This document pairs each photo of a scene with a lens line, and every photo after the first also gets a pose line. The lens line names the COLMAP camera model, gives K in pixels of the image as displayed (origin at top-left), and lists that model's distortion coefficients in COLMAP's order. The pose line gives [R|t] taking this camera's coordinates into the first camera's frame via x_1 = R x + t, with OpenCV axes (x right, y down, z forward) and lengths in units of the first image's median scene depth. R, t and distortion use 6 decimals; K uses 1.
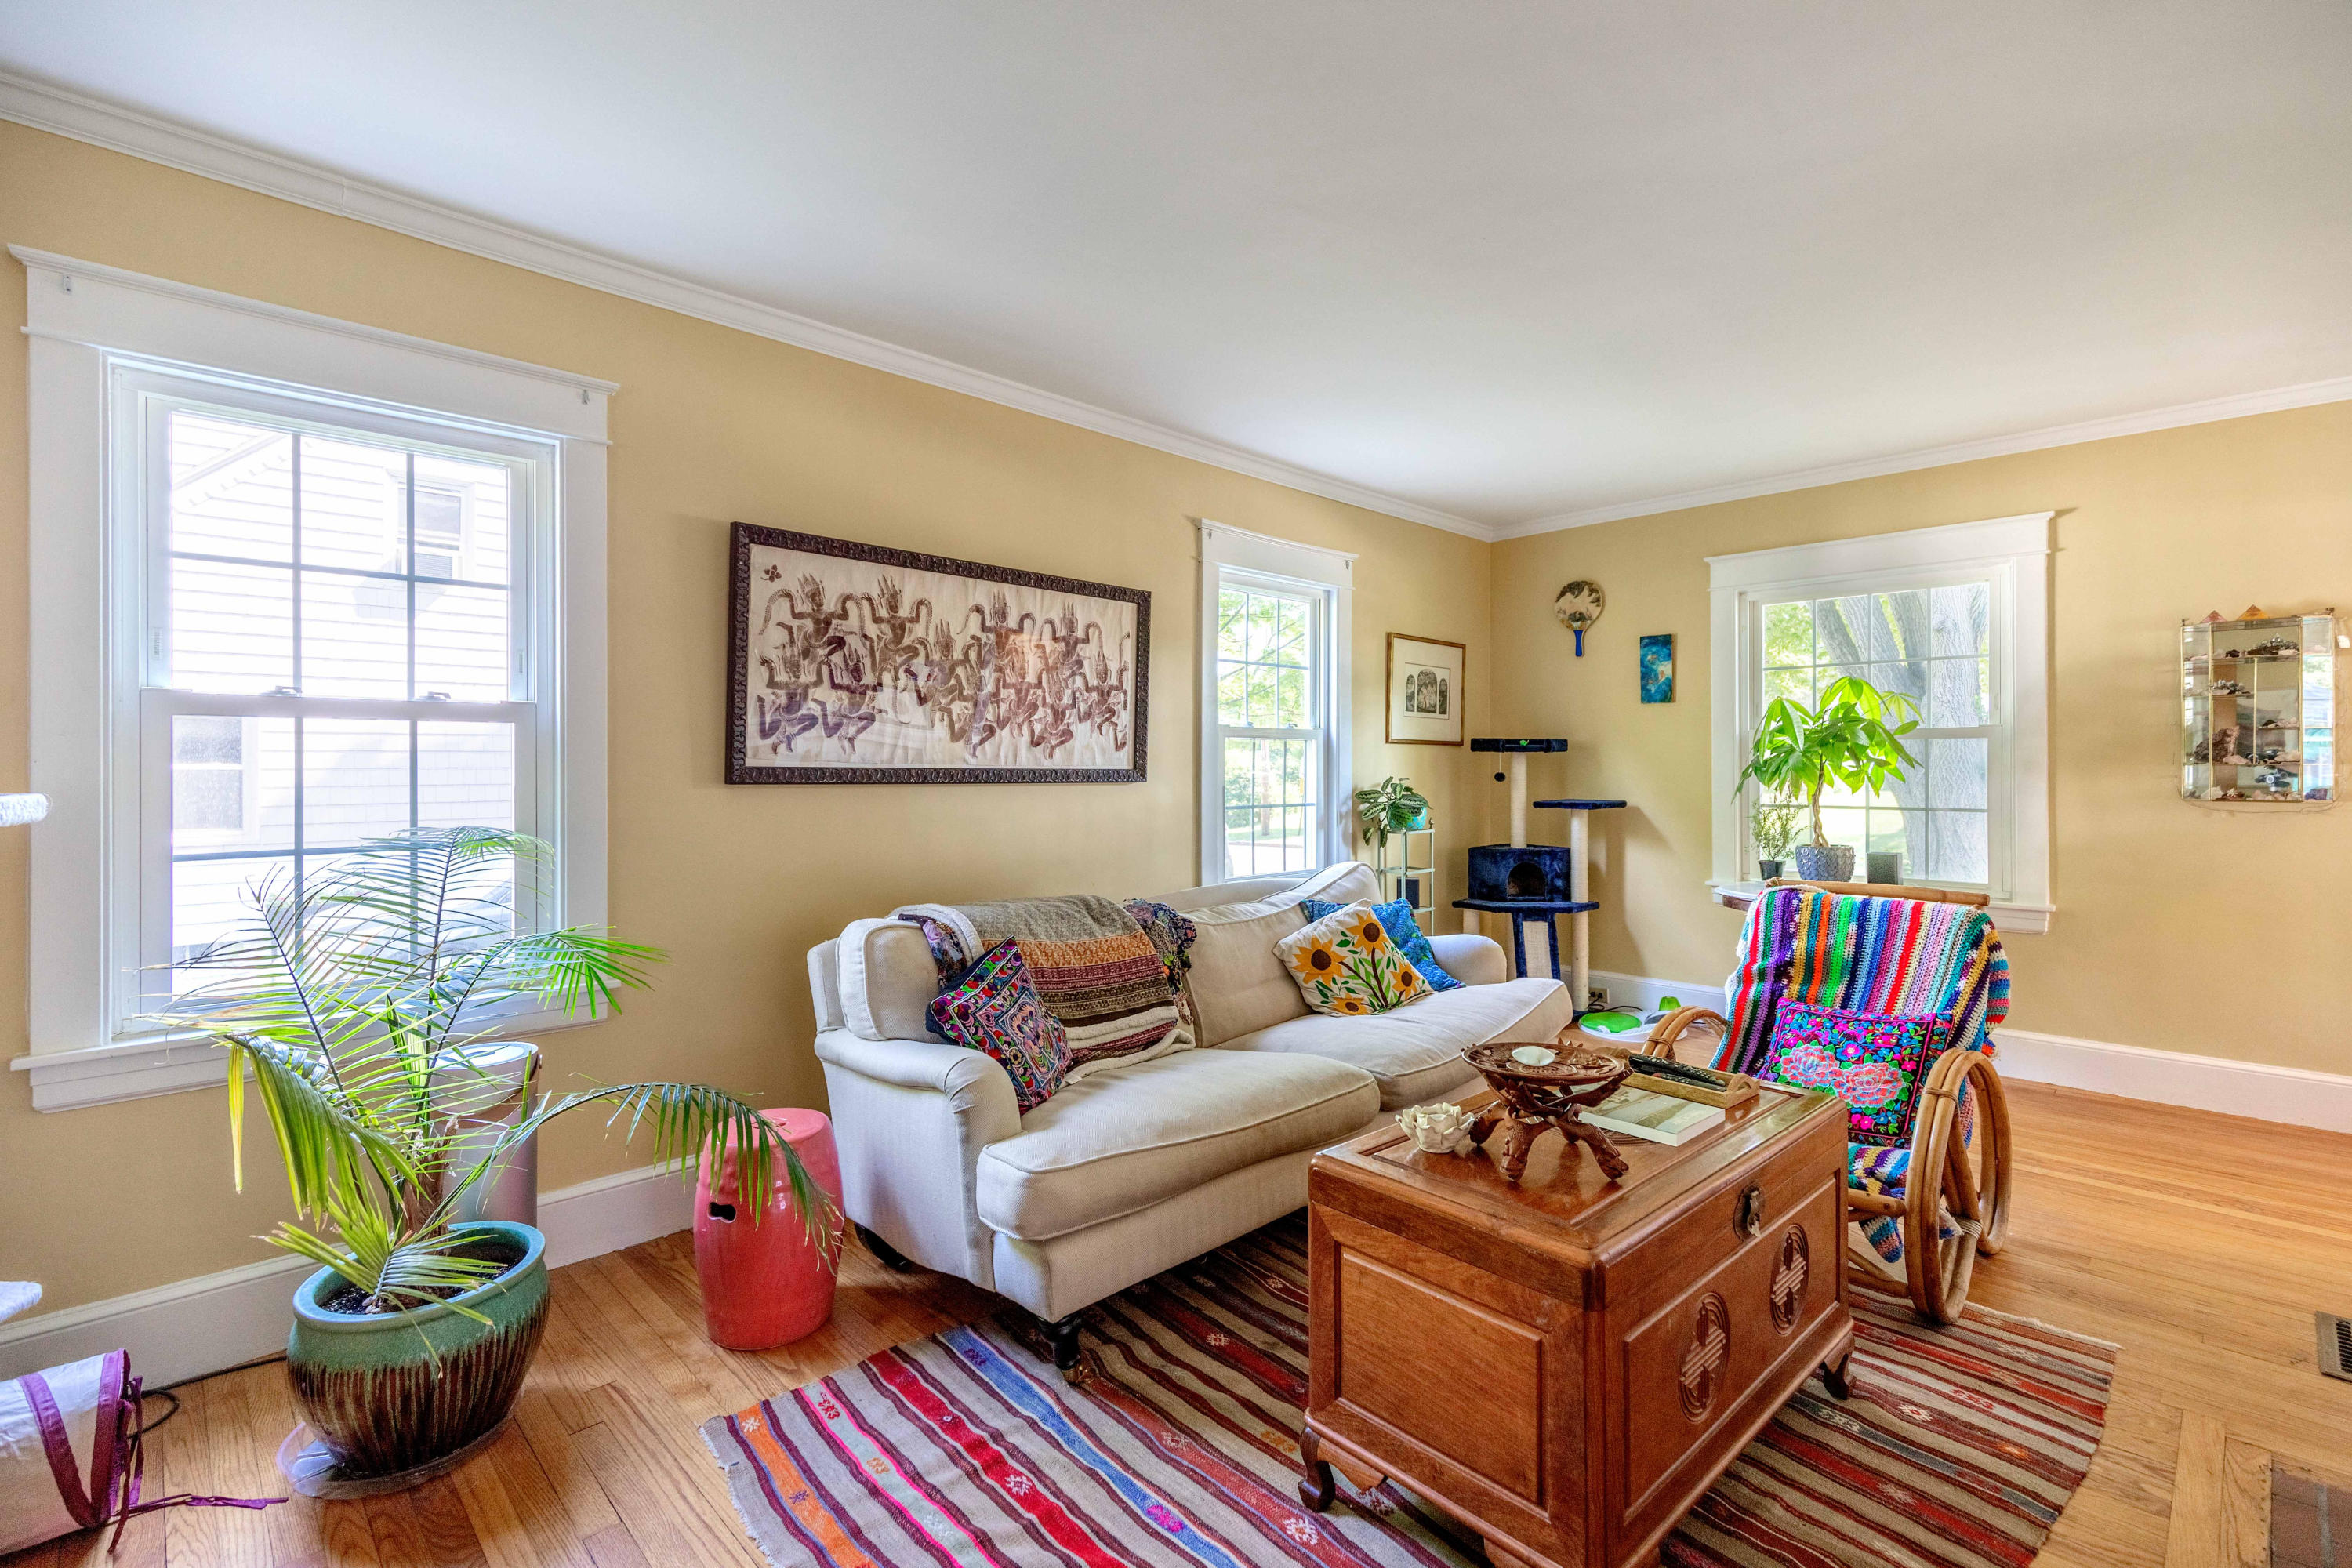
lens RADIAL K [[1055.5, 0, 1192.7], [0, 1055.5, 765.6], [0, 0, 1]] dist [0.004181, -0.001499]
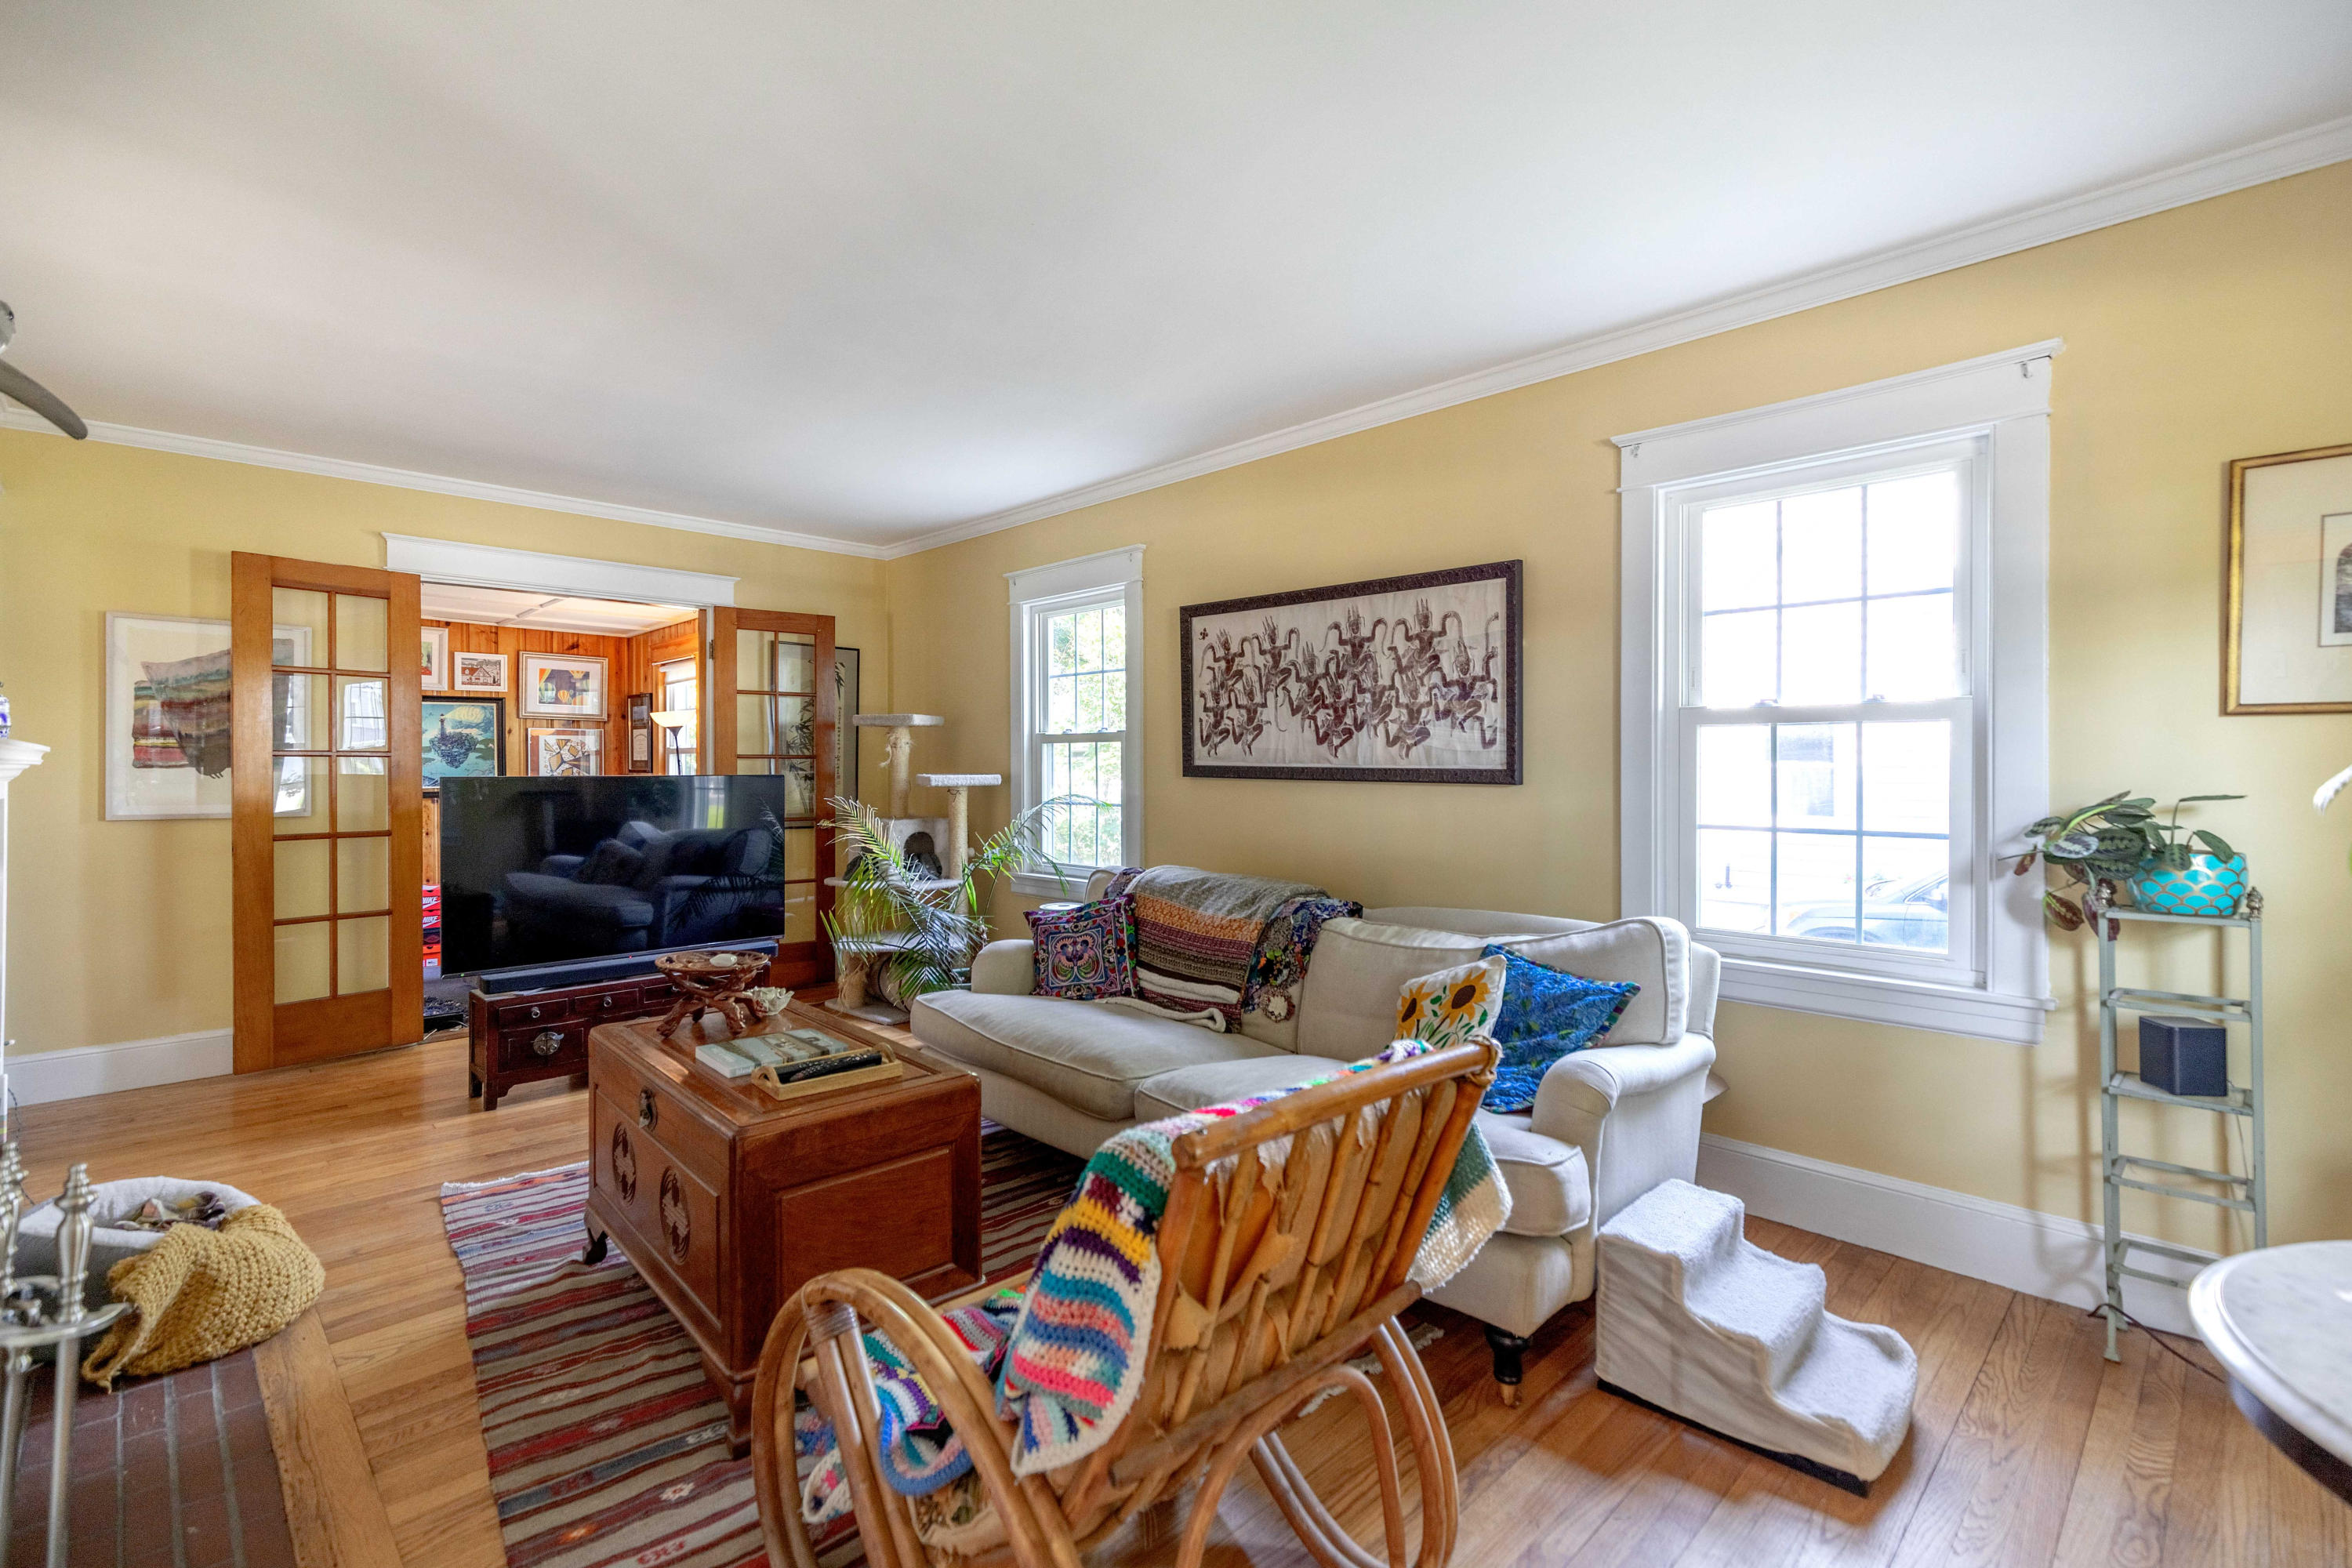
lens RADIAL K [[1055.5, 0, 1184.8], [0, 1055.5, 771.2], [0, 0, 1]] dist [0.004181, -0.001499]
pose [[-0.000079, 0.006744, -0.999977, 0.902622], [-0.000339, 0.999977, 0.006744, -0.000932], [1.000000, 0.000340, -0.000076, 0.820671]]
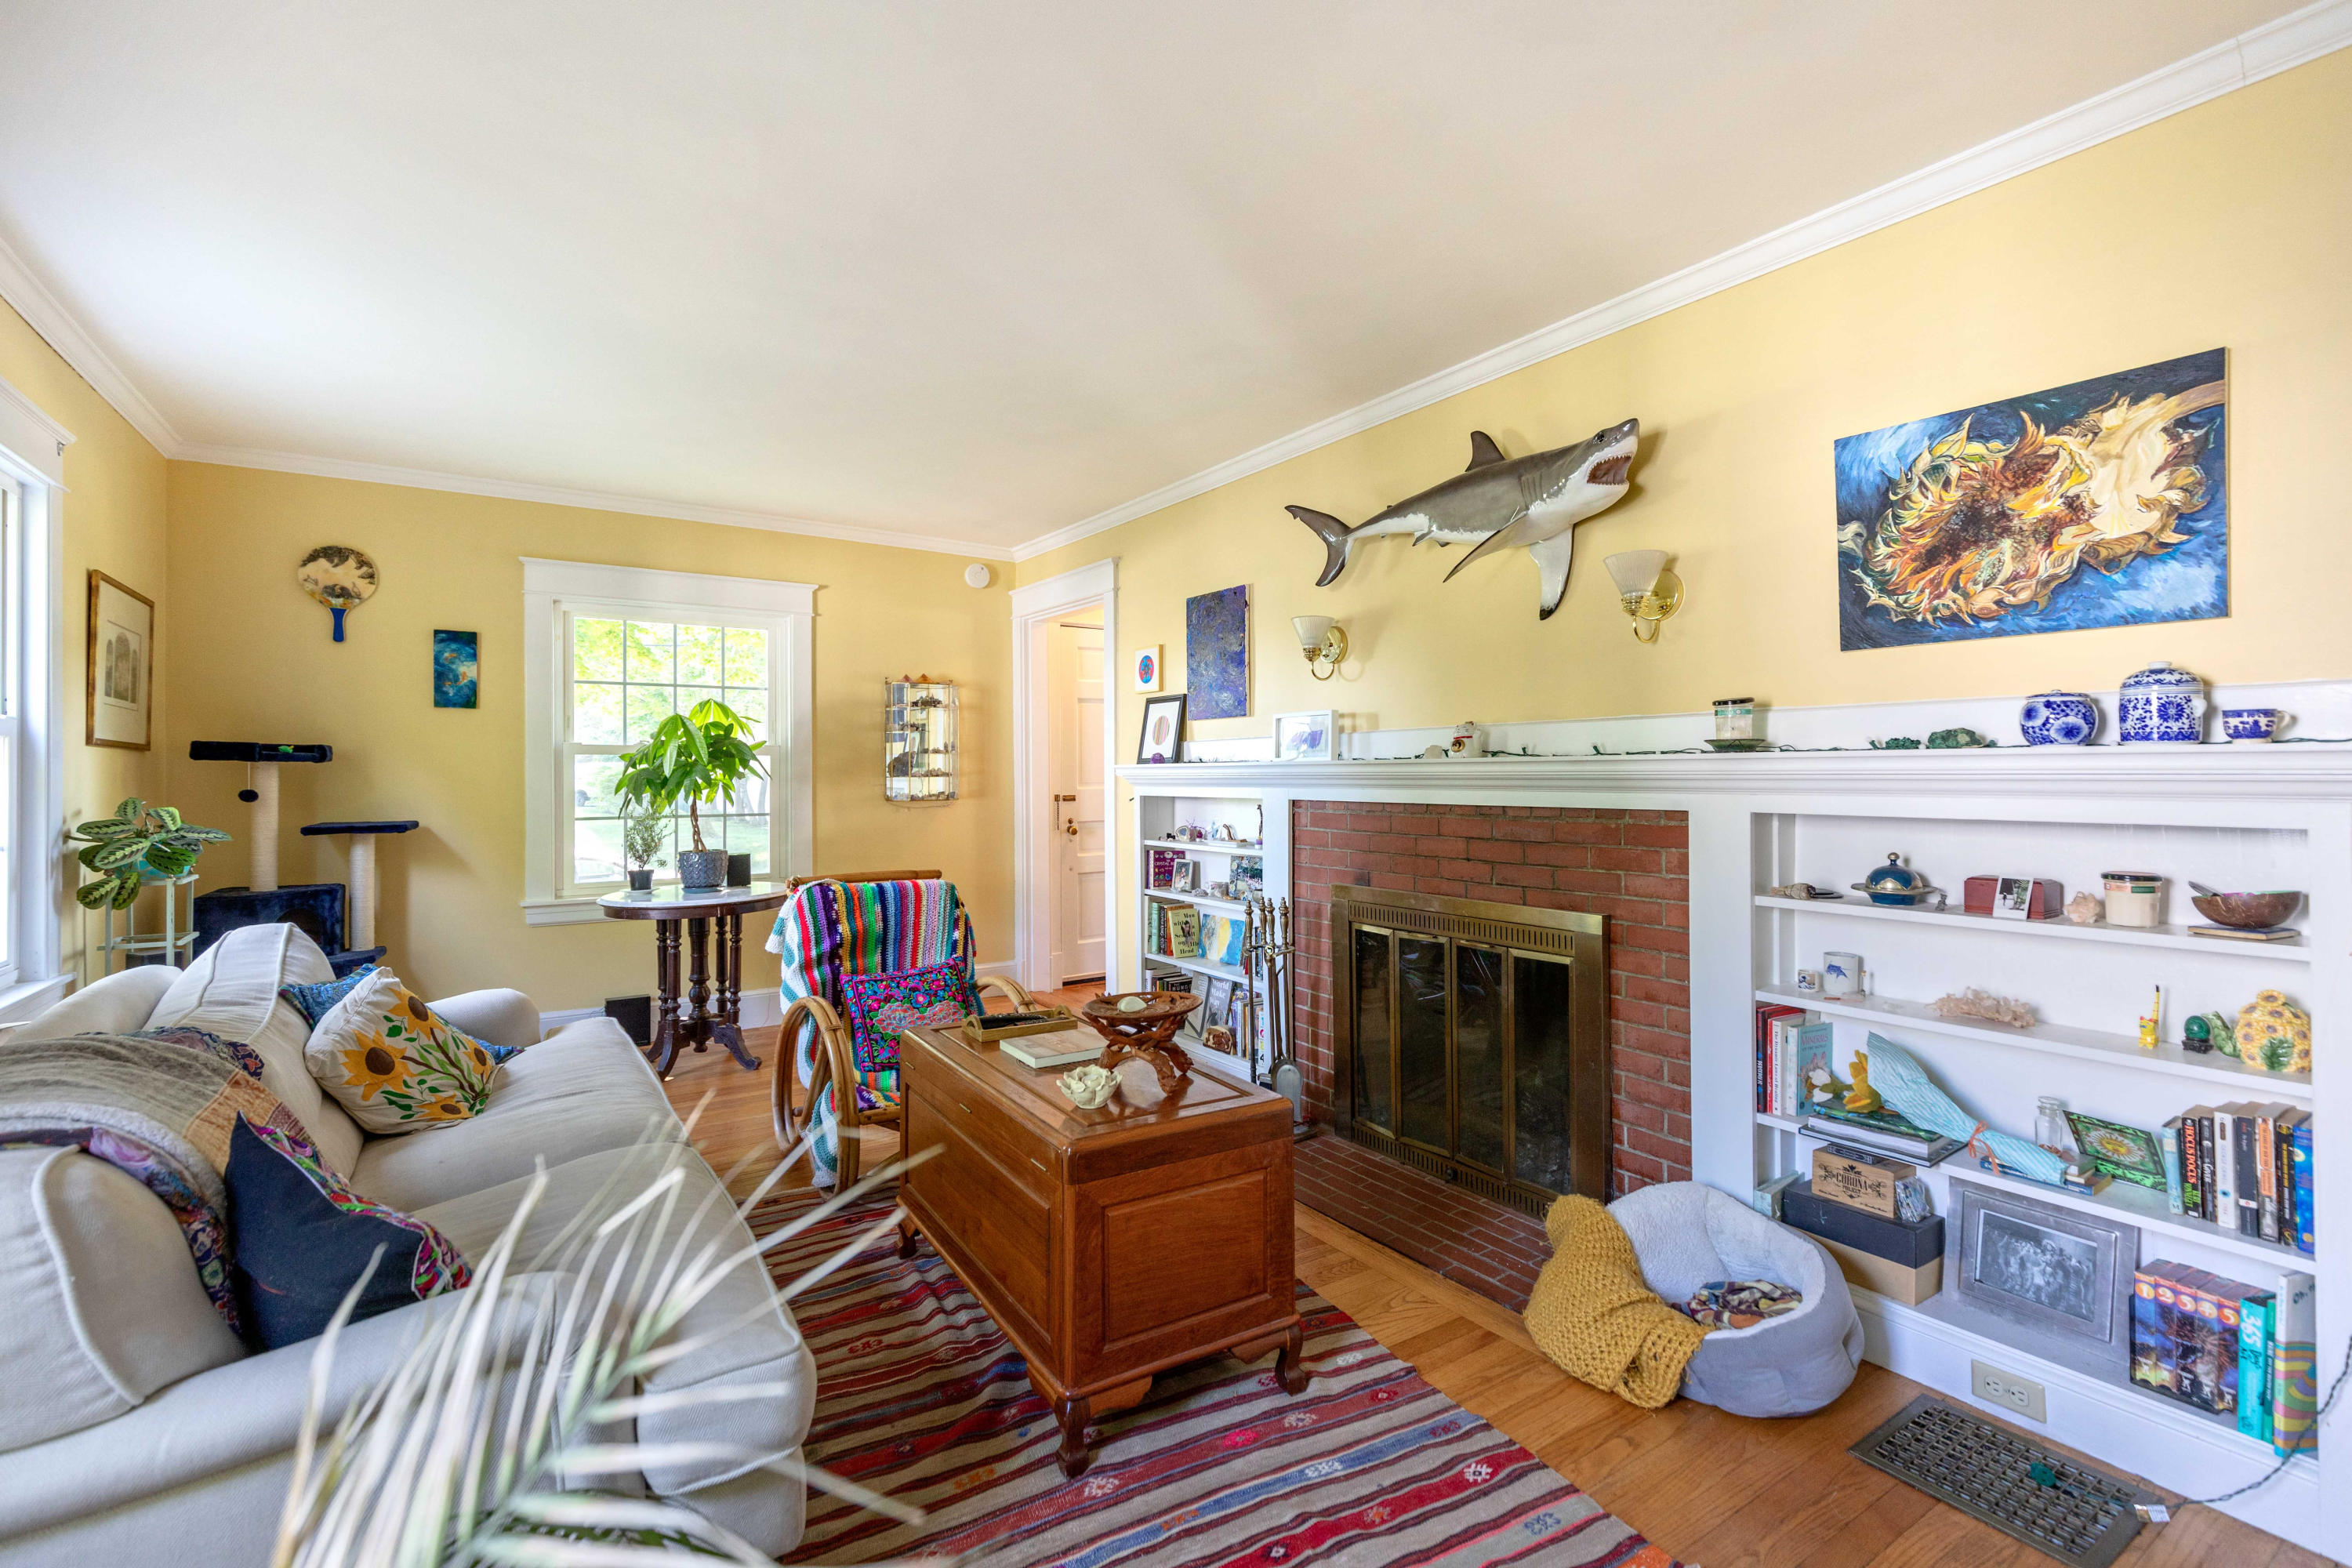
lens RADIAL K [[1055.5, 0, 1193.8], [0, 1055.5, 774.1], [0, 0, 1]] dist [0.004181, -0.001499]
pose [[0.183691, -0.000499, 0.982984, -0.456798], [0.003320, 0.999994, -0.000113, -0.002799], [-0.982978, 0.003284, 0.183692, 0.341097]]
